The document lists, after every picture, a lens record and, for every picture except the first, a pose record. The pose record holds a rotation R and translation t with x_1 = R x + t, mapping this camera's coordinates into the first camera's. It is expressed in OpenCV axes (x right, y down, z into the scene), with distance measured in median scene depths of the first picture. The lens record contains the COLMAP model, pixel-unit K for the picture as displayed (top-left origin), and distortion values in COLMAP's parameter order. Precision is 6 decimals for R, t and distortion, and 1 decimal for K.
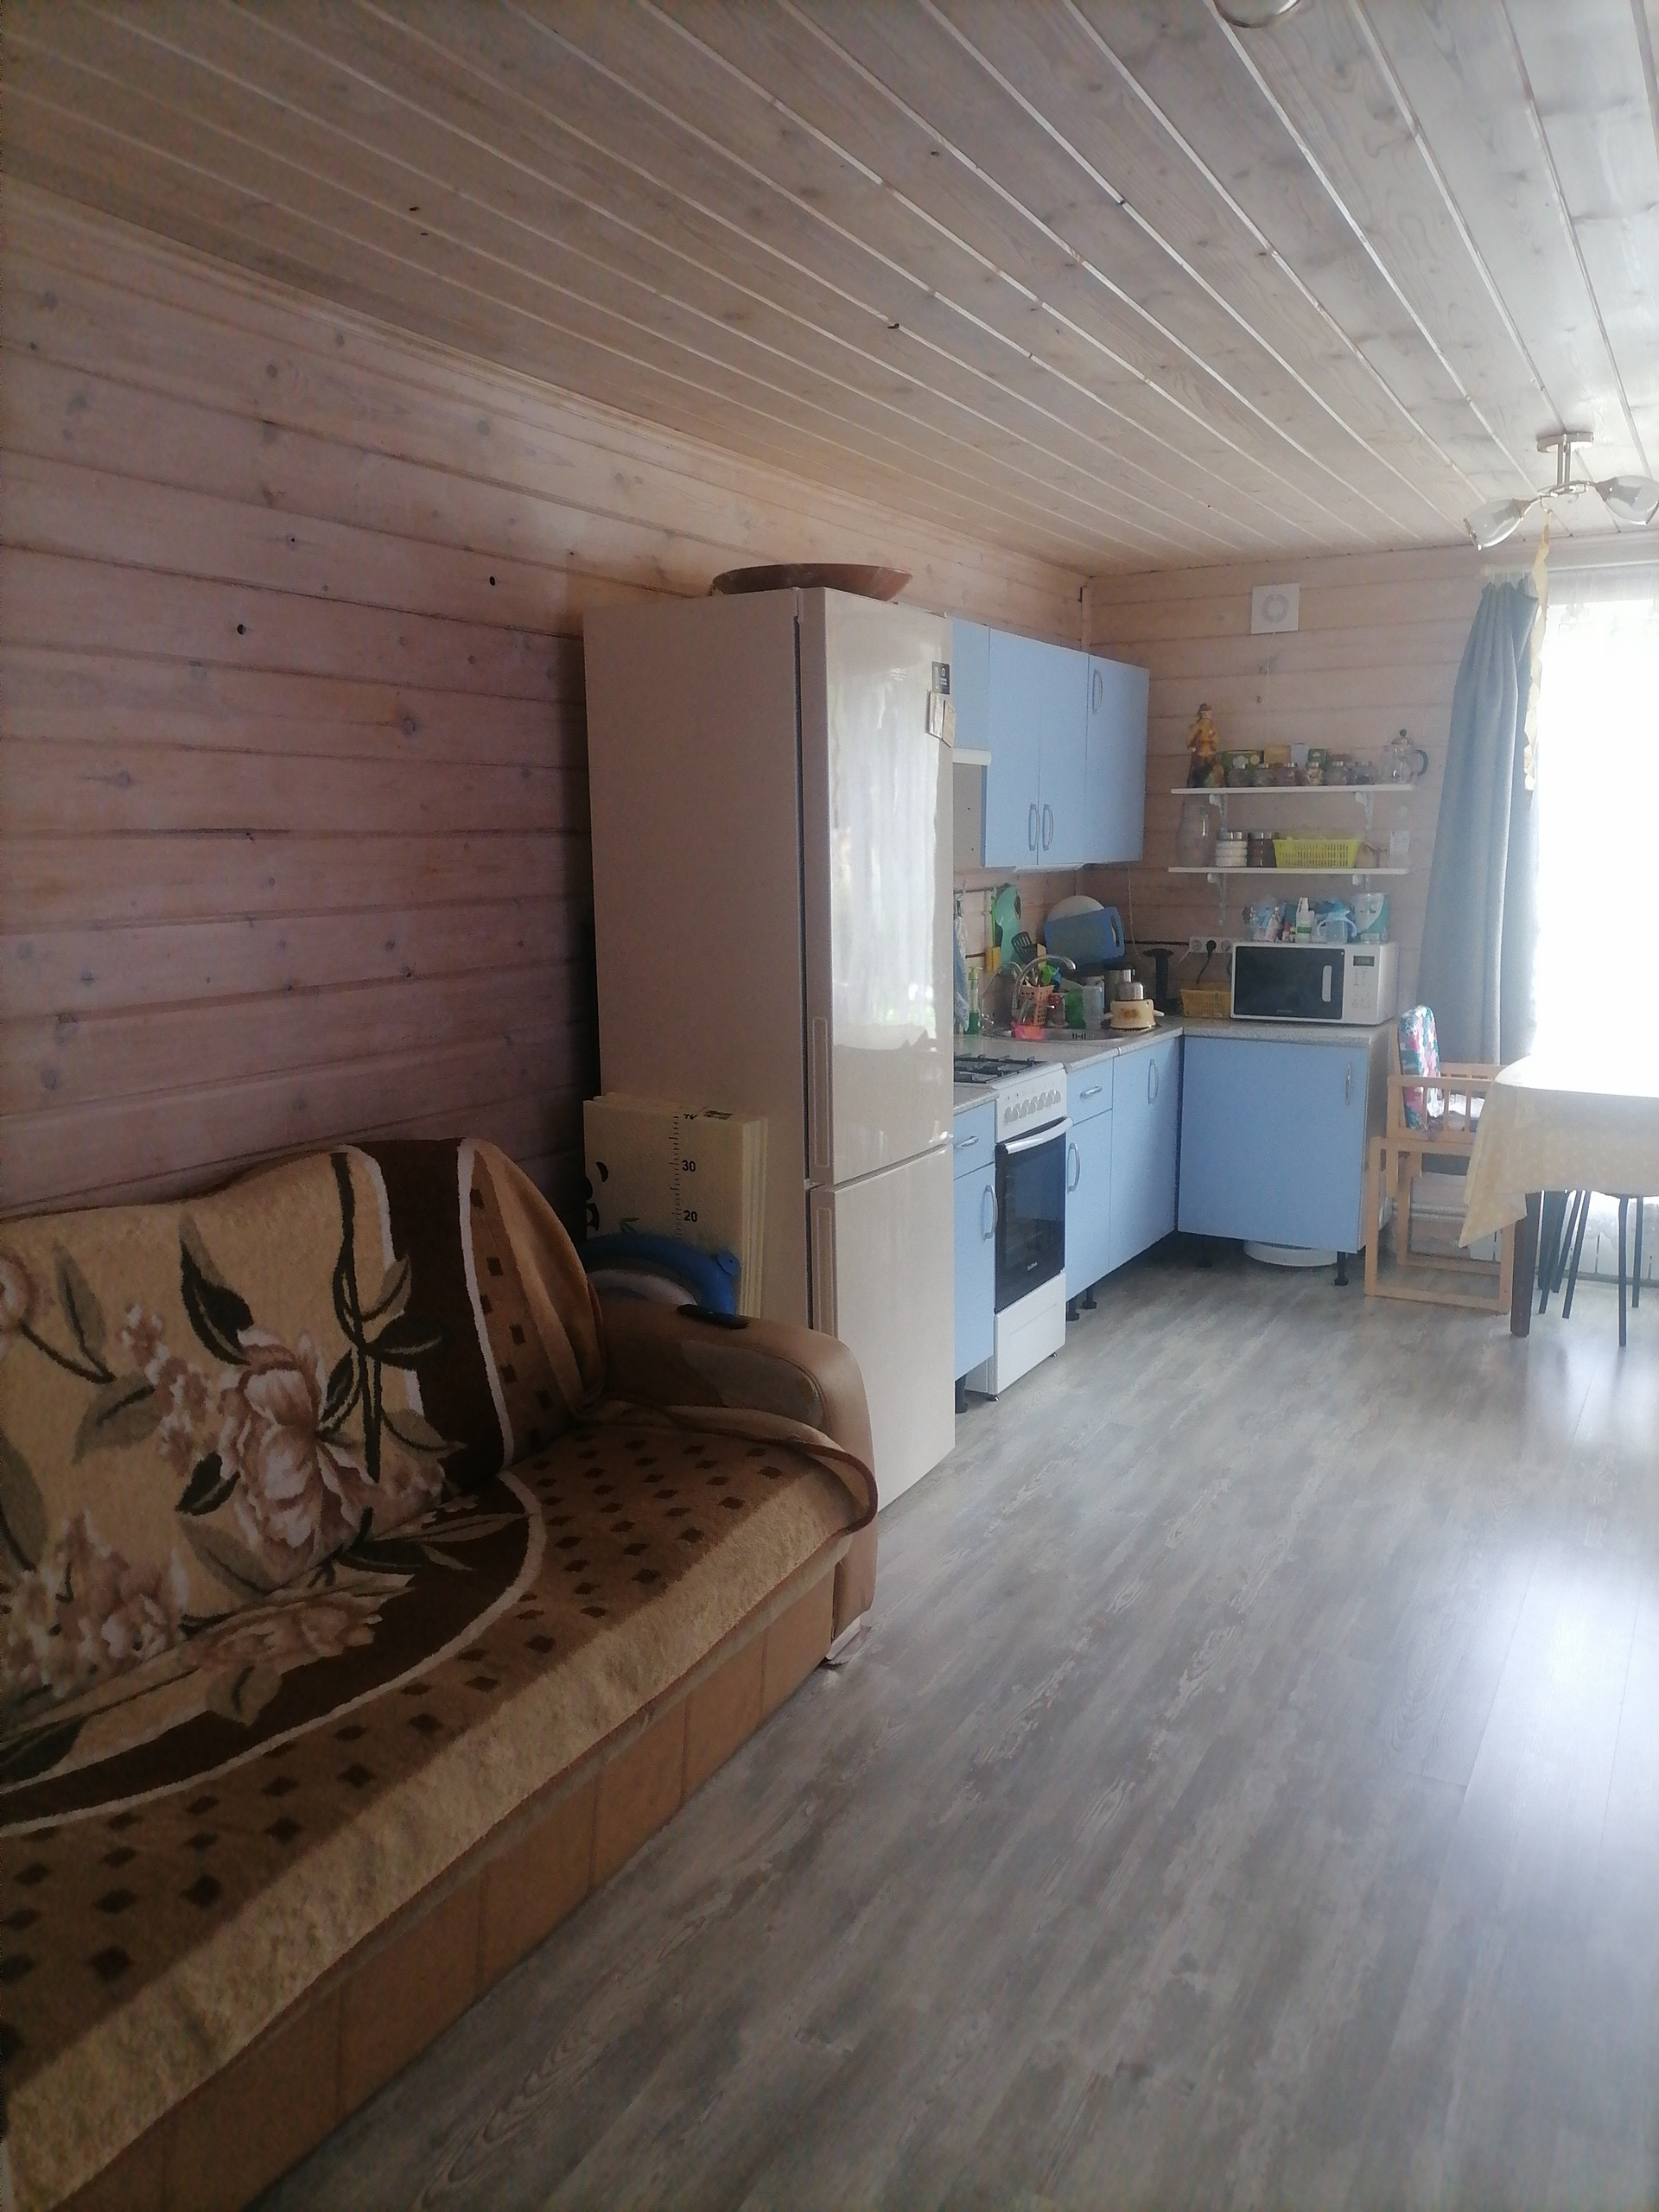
lens RADIAL K [[1636.8, 0, 833.9], [0, 1636.8, 1100.4], [0, 0, 1]] dist [0.036581, -0.011773]
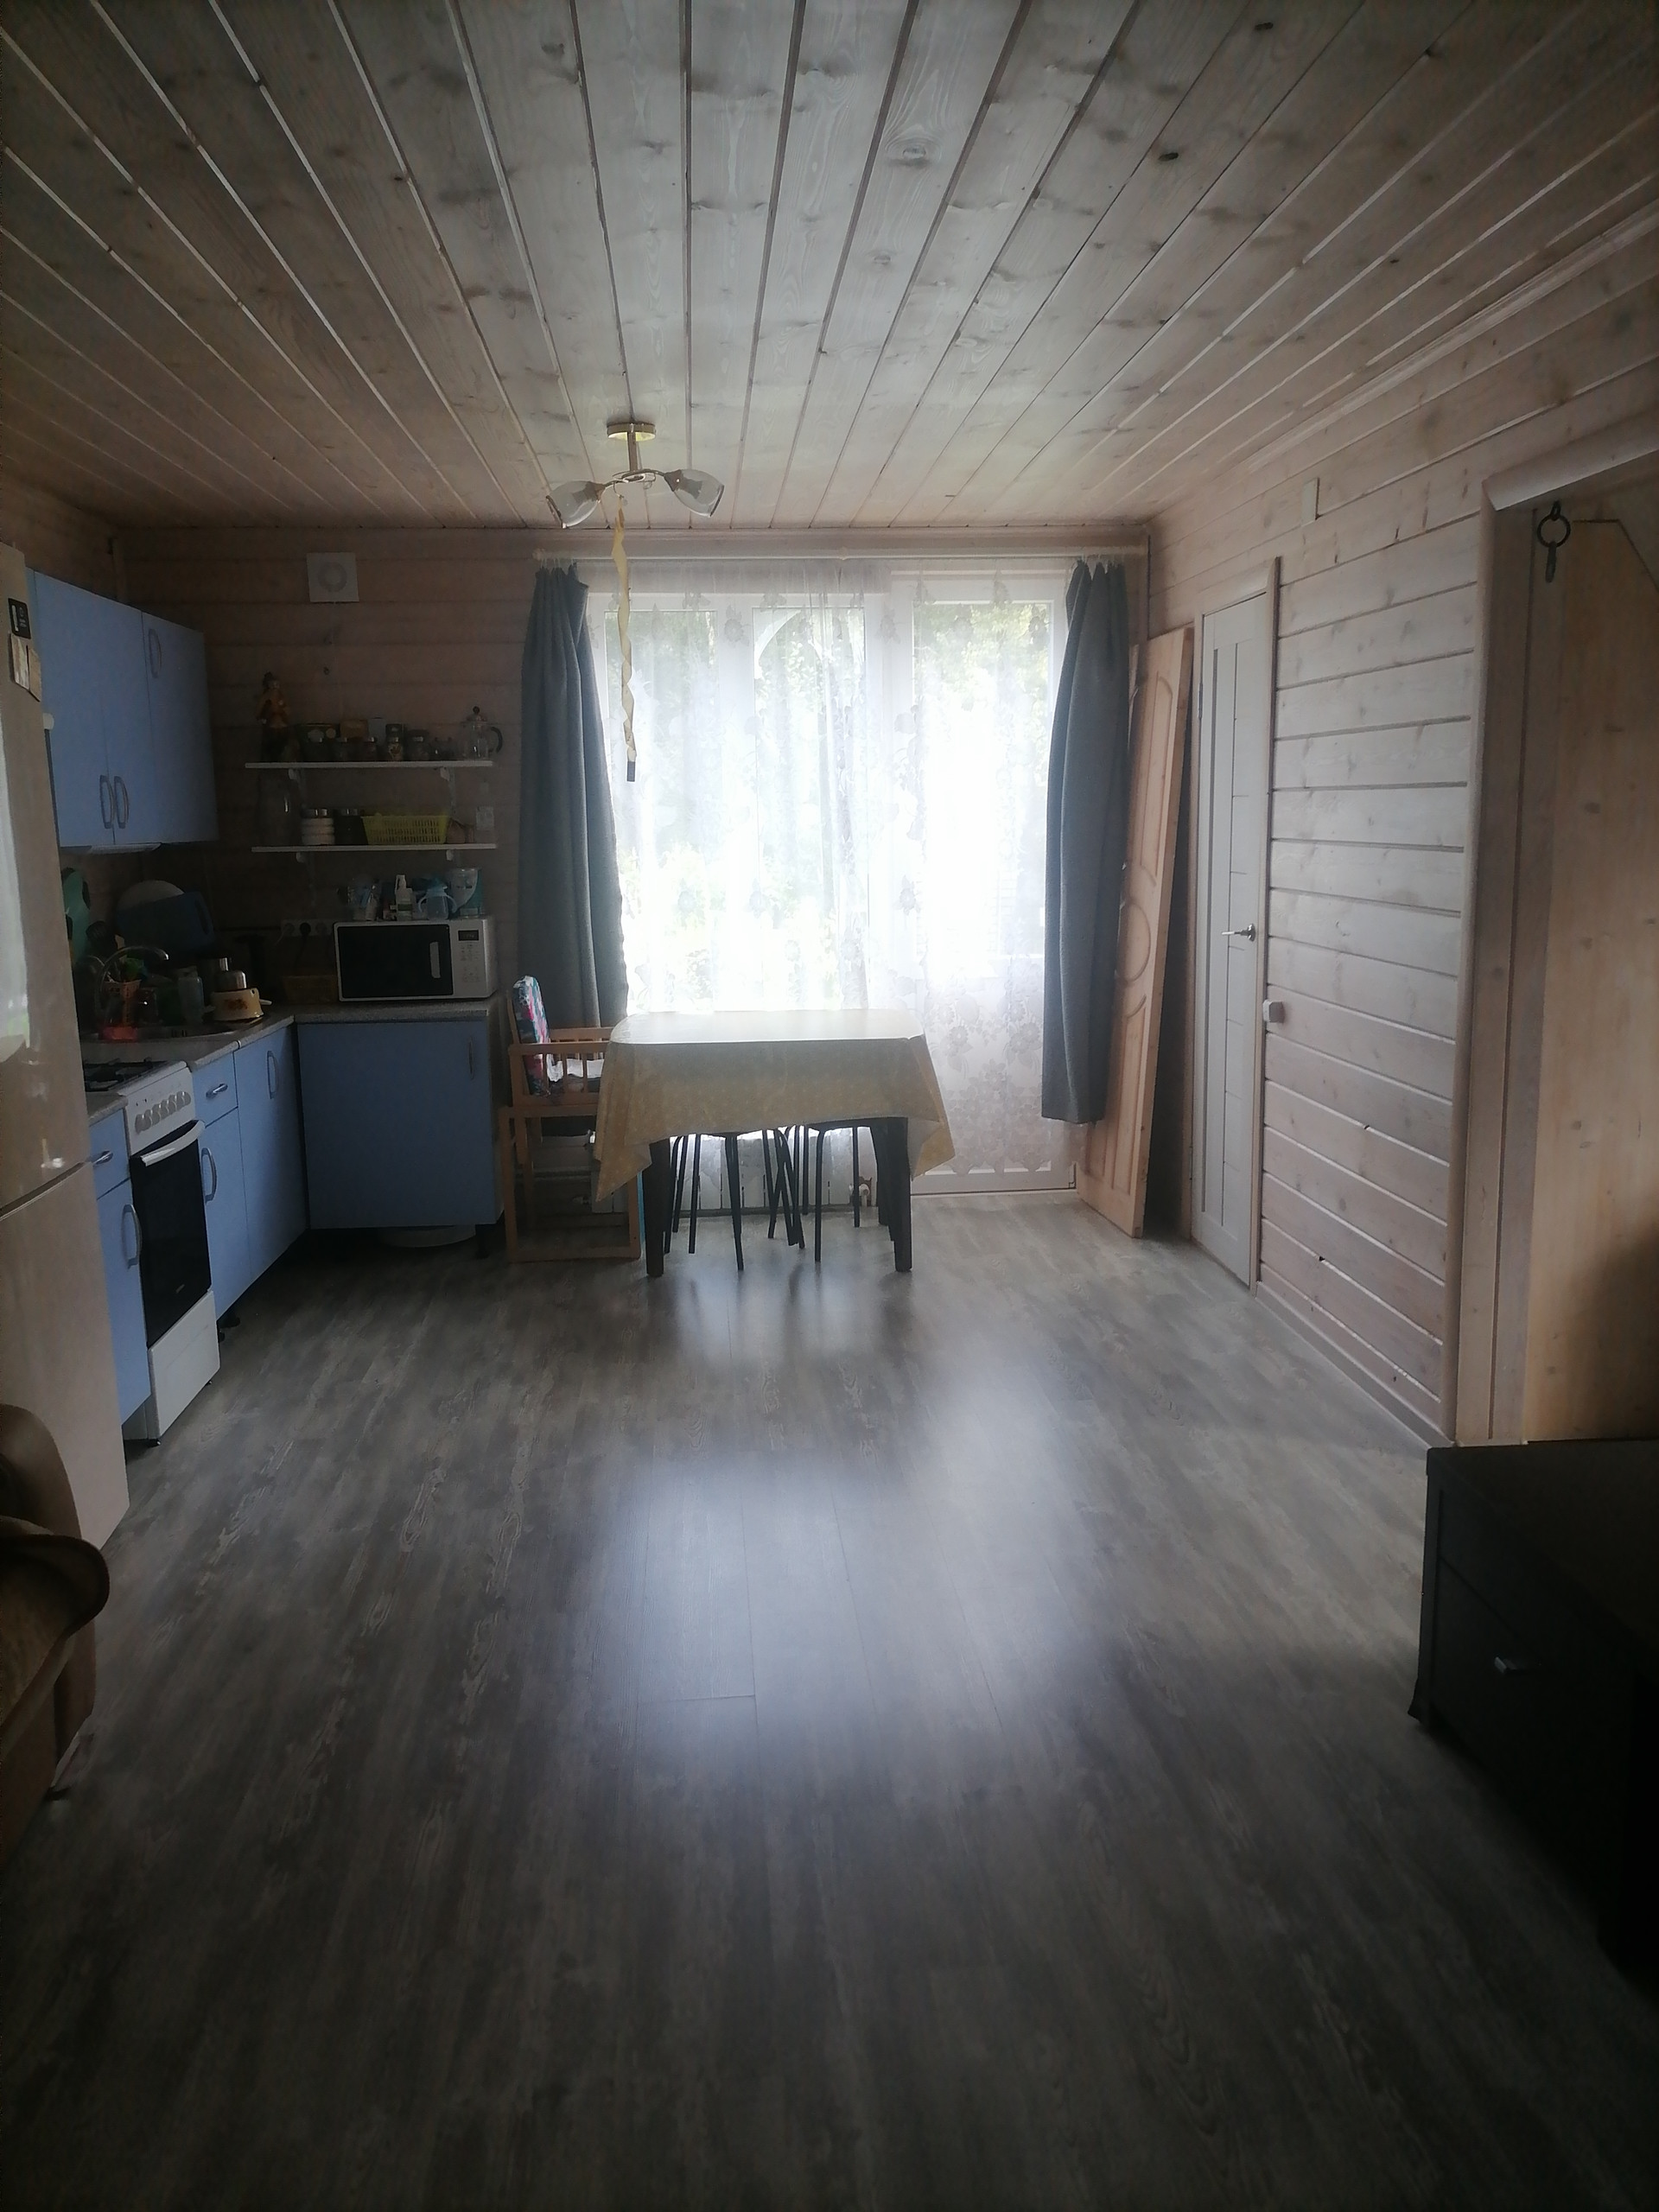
lens RADIAL K [[1640.7, 0, 811.4], [0, 1640.7, 1099.4], [0, 0, 1]] dist [0.044458, -0.025511]
pose [[0.838217, -0.105401, 0.535055, -0.062943], [0.103367, 0.994066, 0.033887, 0.003220], [-0.535451, 0.026902, 0.844137, 0.048513]]
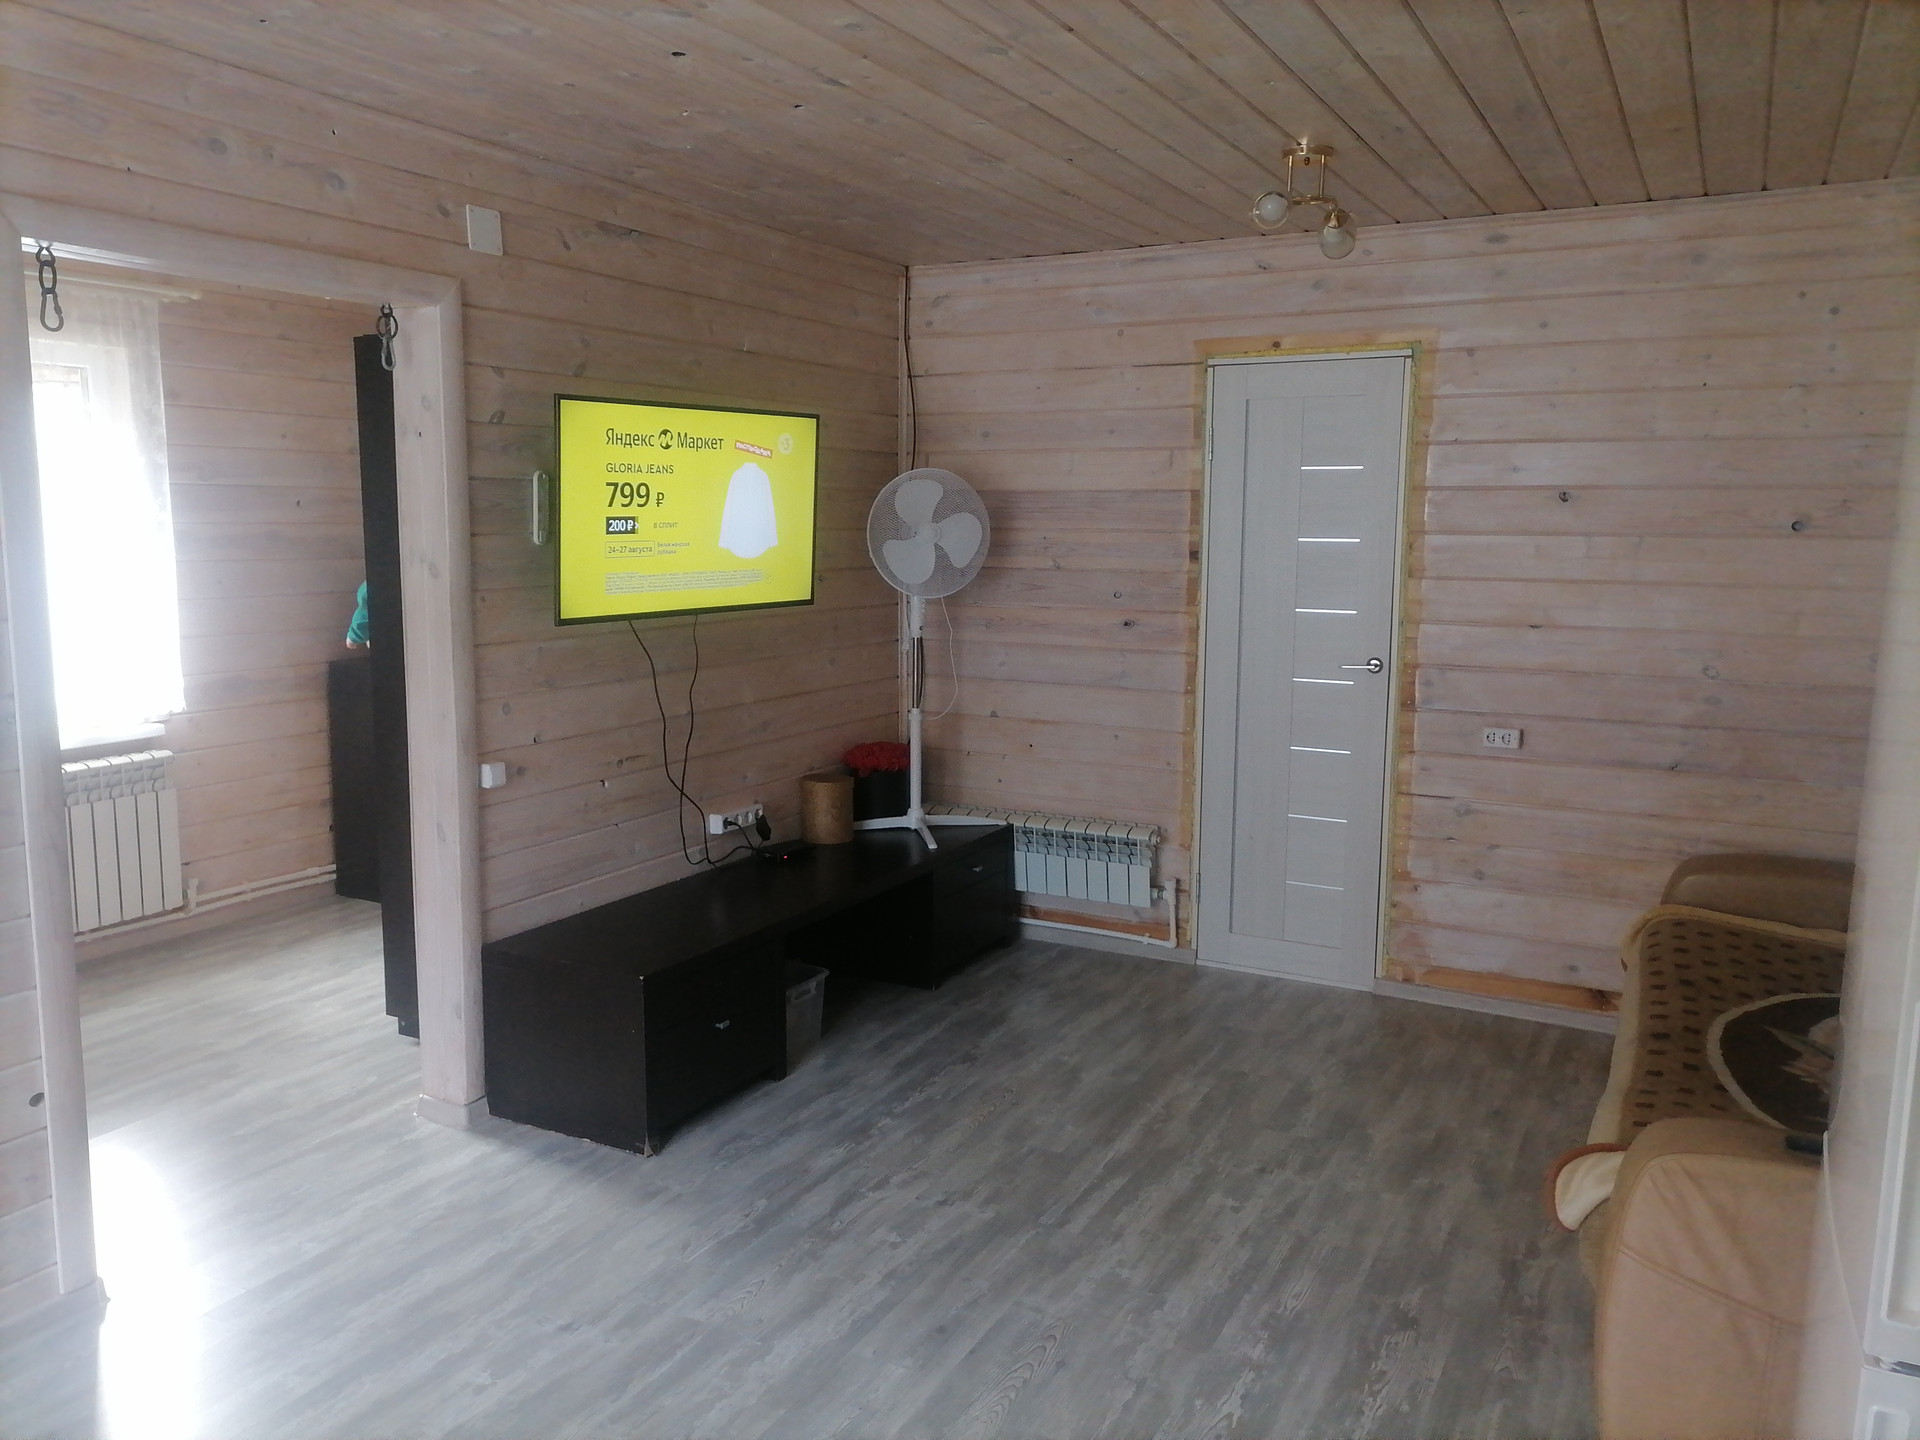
lens RADIAL K [[1433.7, 0, 964.7], [0, 1433.7, 733.0], [0, 0, 1]] dist [0.042041, -0.035329]
pose [[-0.999865, 0.001399, -0.016391, 0.251351], [-0.003756, 0.950644, 0.310262, -0.191099], [0.016016, 0.310281, -0.950510, 1.095980]]
